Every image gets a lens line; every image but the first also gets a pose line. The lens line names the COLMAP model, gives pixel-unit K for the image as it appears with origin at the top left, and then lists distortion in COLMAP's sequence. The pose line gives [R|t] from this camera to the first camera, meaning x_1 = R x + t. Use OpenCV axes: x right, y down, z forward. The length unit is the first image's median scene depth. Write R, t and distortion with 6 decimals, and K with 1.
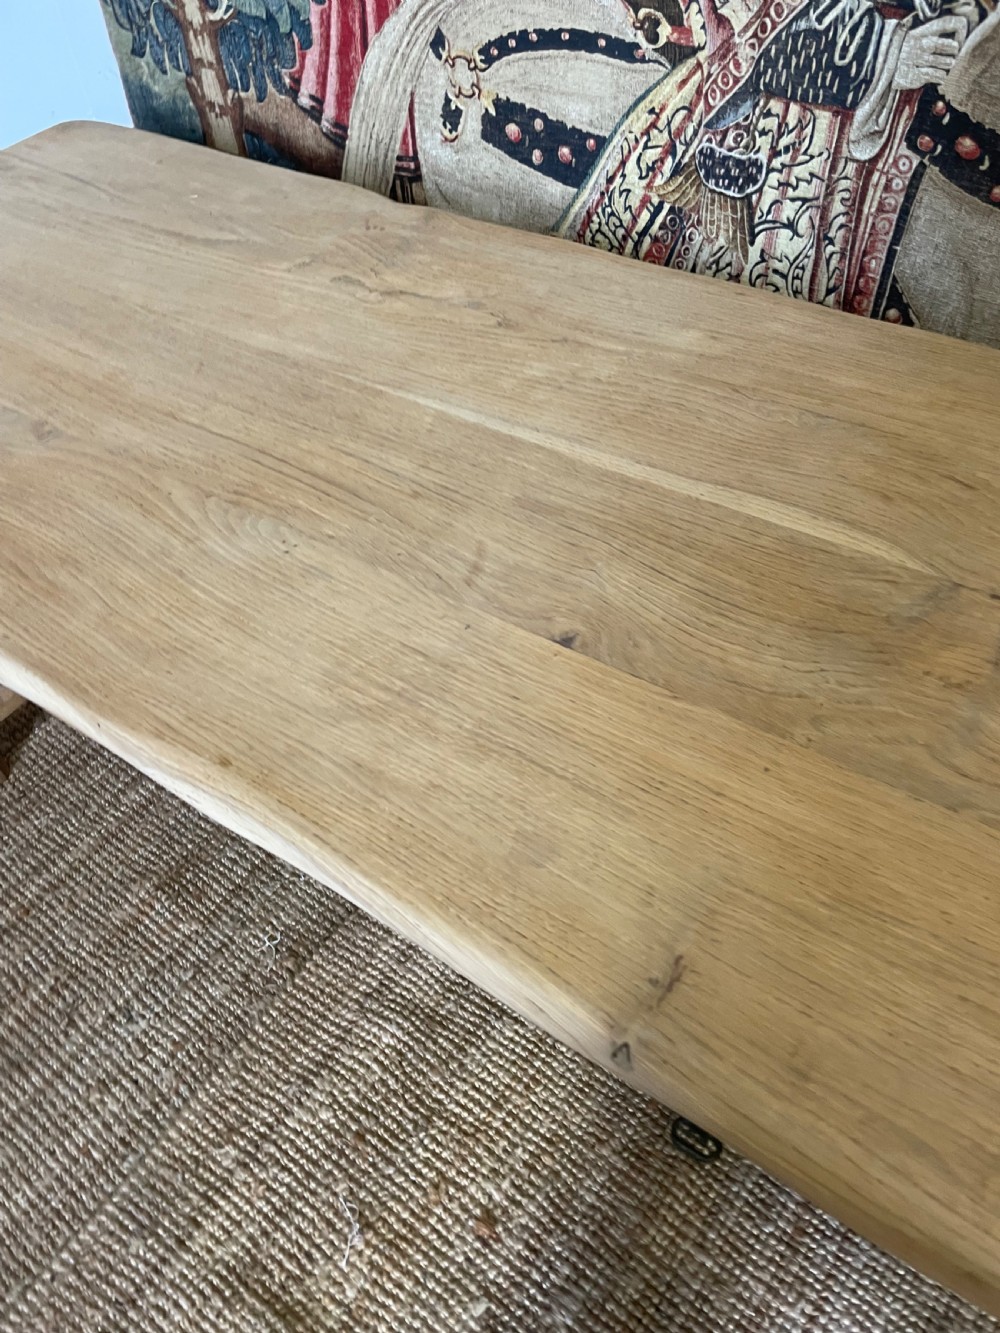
lens RADIAL K [[1011.9, 0, 509.2], [0, 1011.9, 672.4], [0, 0, 1]] dist [0.080579, -0.117685]
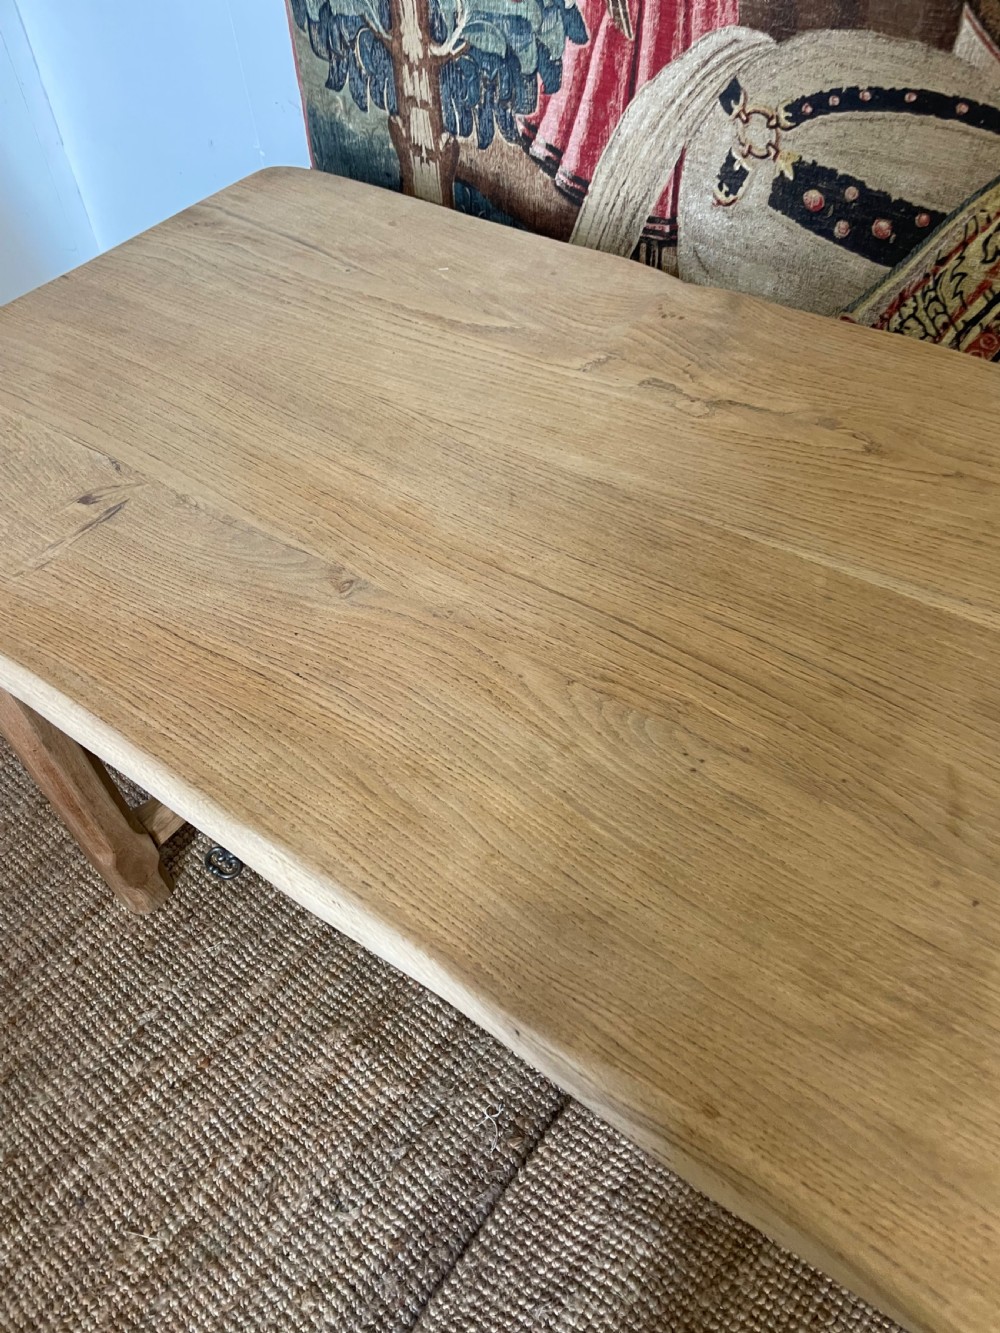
lens RADIAL K [[1011.9, 0, 510.4], [0, 1011.9, 675.7], [0, 0, 1]] dist [0.080579, -0.117685]
pose [[0.999493, 0.026977, -0.016927, -0.243689], [-0.026924, 0.999632, 0.003300, -0.132720], [0.017010, -0.002843, 0.999851, 0.142909]]
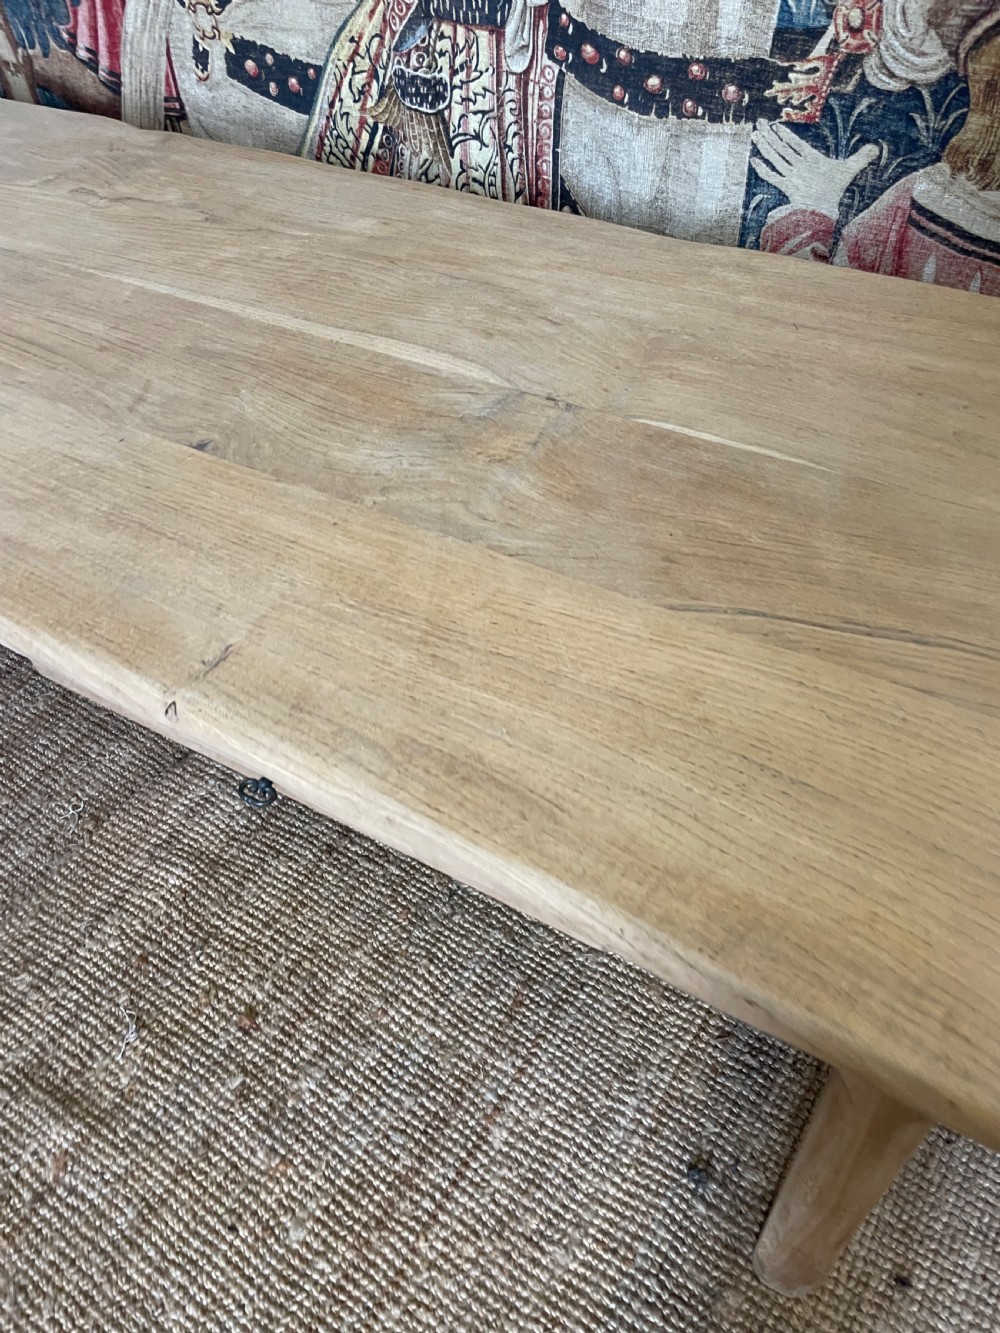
lens RADIAL K [[1011.9, 0, 505.0], [0, 1011.9, 676.9], [0, 0, 1]] dist [0.080579, -0.117685]
pose [[0.998120, -0.045388, 0.041189, 0.220617], [0.045303, 0.998969, 0.003008, 0.158904], [-0.041283, -0.001136, 0.999147, -0.141953]]
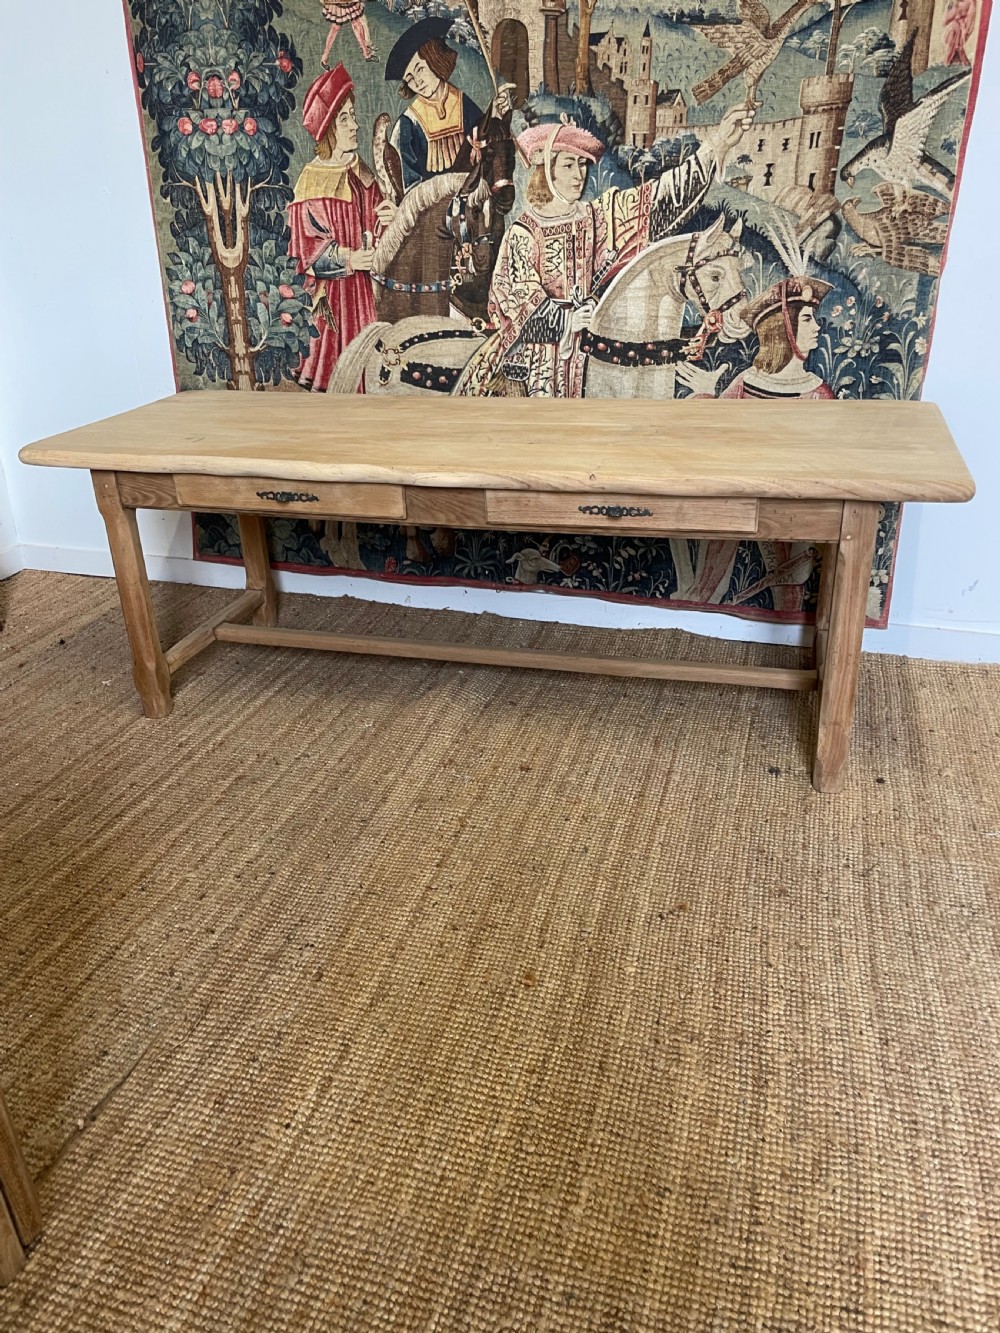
lens RADIAL K [[1012.8, 0, 488.0], [0, 1012.8, 667.1], [0, 0, 1]] dist [0.044579, -0.020973]
pose [[0.946903, -0.110081, 0.302087, -0.666810], [0.223562, 0.900679, -0.372555, 1.054453], [-0.231072, 0.420309, 0.877466, -0.861028]]
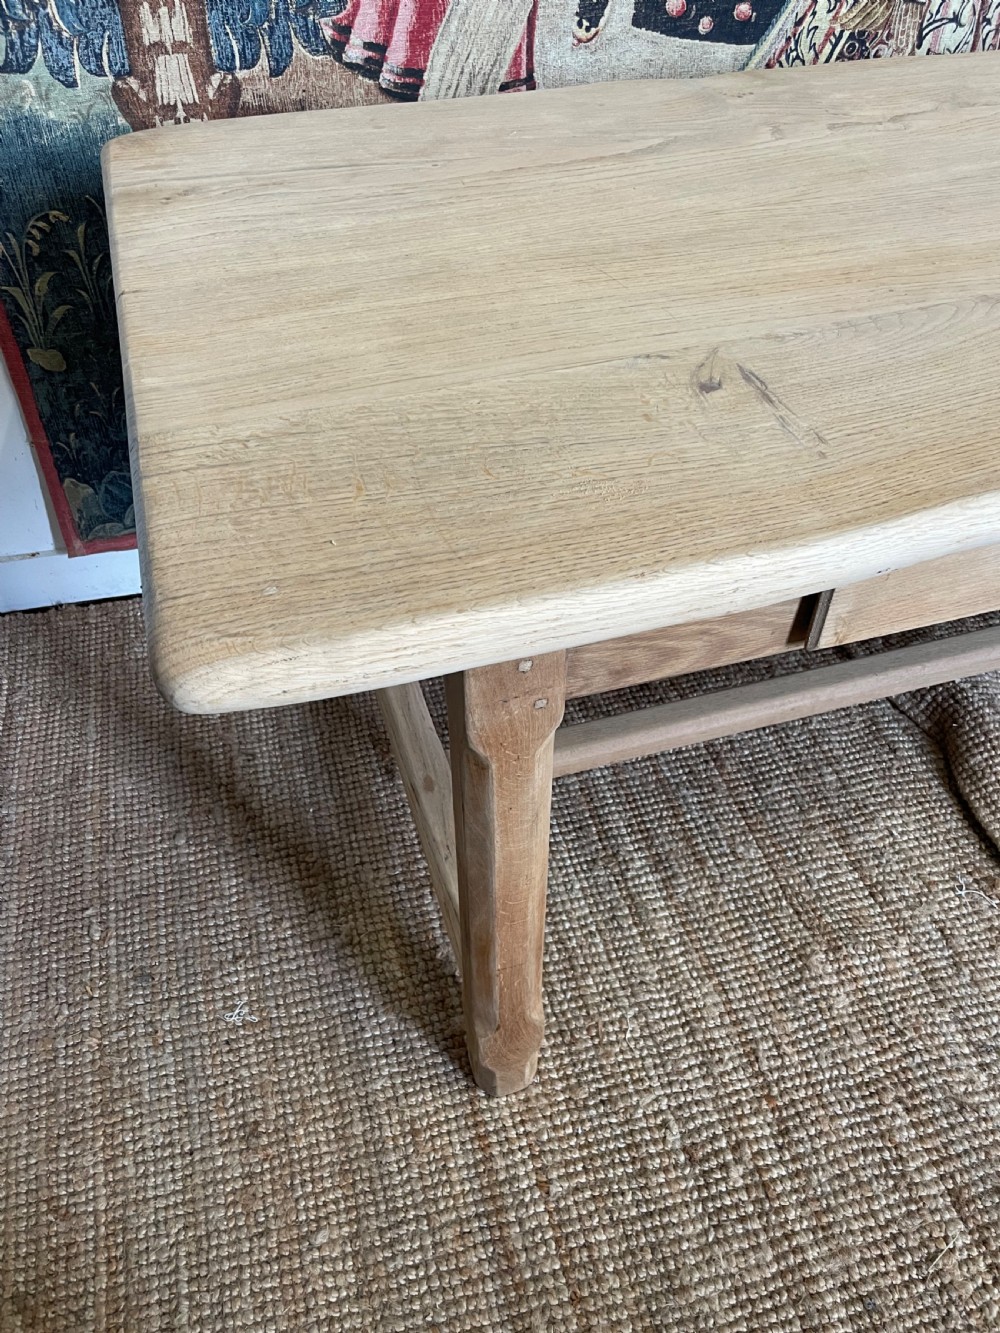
lens RADIAL K [[1011.9, 0, 506.4], [0, 1011.9, 679.4], [0, 0, 1]] dist [0.080579, -0.117685]
pose [[0.615762, -0.519251, 0.592634, -1.039929], [0.562798, 0.816243, 0.130409, -0.253452], [-0.551448, 0.253232, 0.794845, 0.538824]]
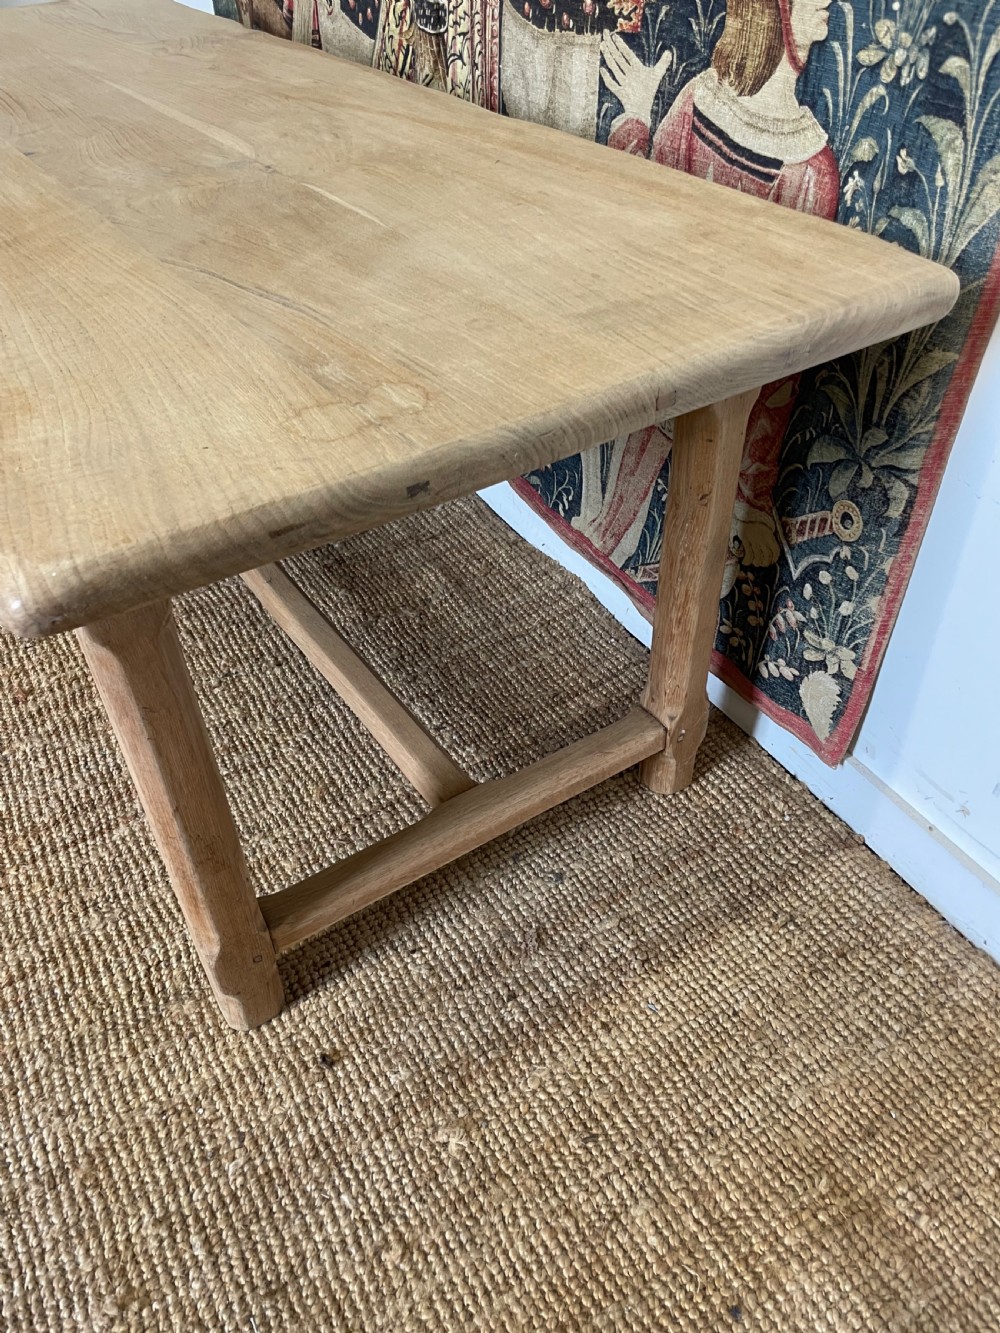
lens RADIAL K [[1011.9, 0, 484.4], [0, 1011.9, 680.1], [0, 0, 1]] dist [0.080579, -0.117685]
pose [[0.920159, 0.282543, -0.271066, 0.857975], [-0.308749, 0.949340, -0.058540, 0.388450], [0.240794, 0.137558, 0.960779, -0.159588]]
